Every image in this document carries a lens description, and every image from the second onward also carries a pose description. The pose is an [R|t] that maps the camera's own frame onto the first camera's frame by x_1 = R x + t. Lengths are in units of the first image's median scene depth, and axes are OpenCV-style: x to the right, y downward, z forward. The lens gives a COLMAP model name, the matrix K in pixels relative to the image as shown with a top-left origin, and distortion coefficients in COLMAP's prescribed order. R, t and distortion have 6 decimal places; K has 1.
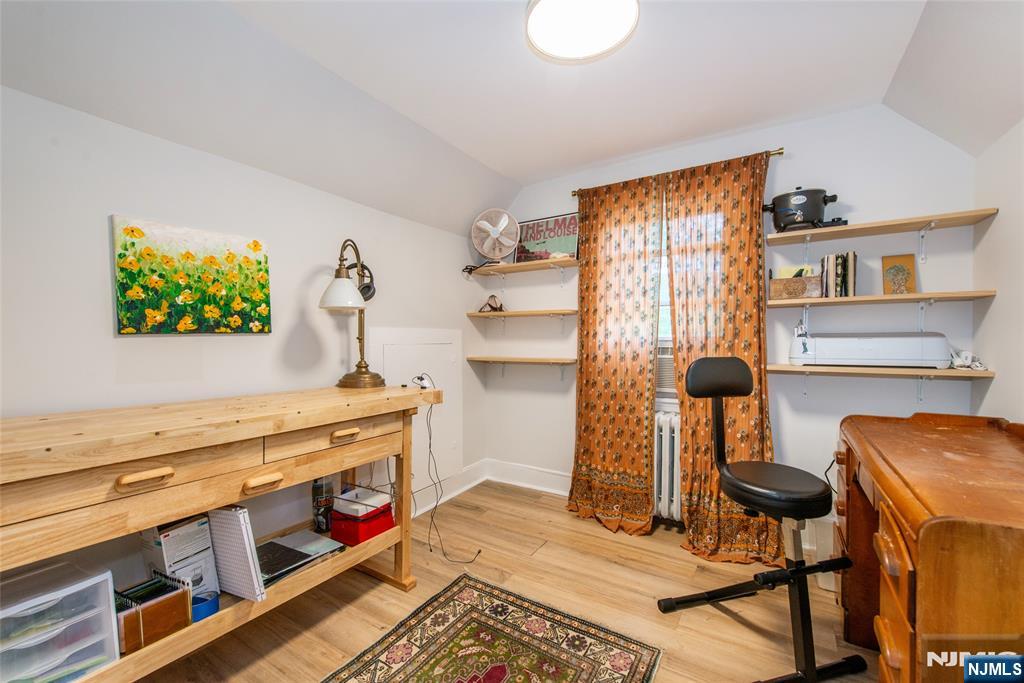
lens RADIAL K [[424.8, 0, 510.7], [0, 424.8, 343.2], [0, 0, 1]] dist [0.000567, 0.000032]
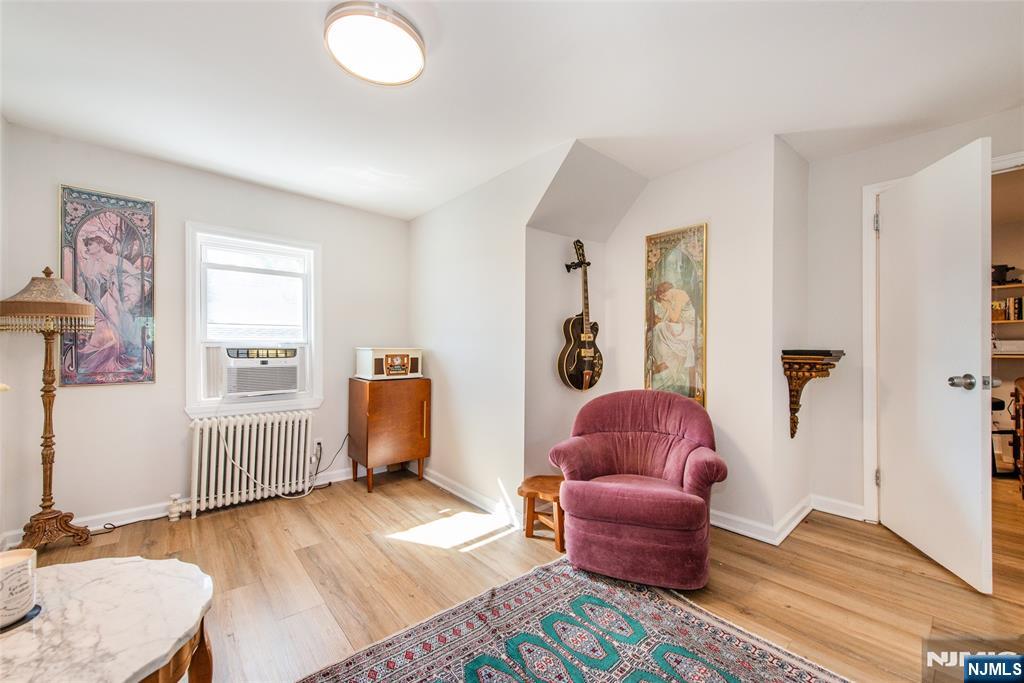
lens RADIAL K [[400.5, 0, 513.3], [0, 400.5, 342.8], [0, 0, 1]] dist [-0.001135, -0.000141]
pose [[0.957252, -0.001542, -0.289251, -0.896941], [-0.001283, 0.999953, -0.009576, 0.018180], [0.289252, 0.009538, 0.957205, -1.404677]]
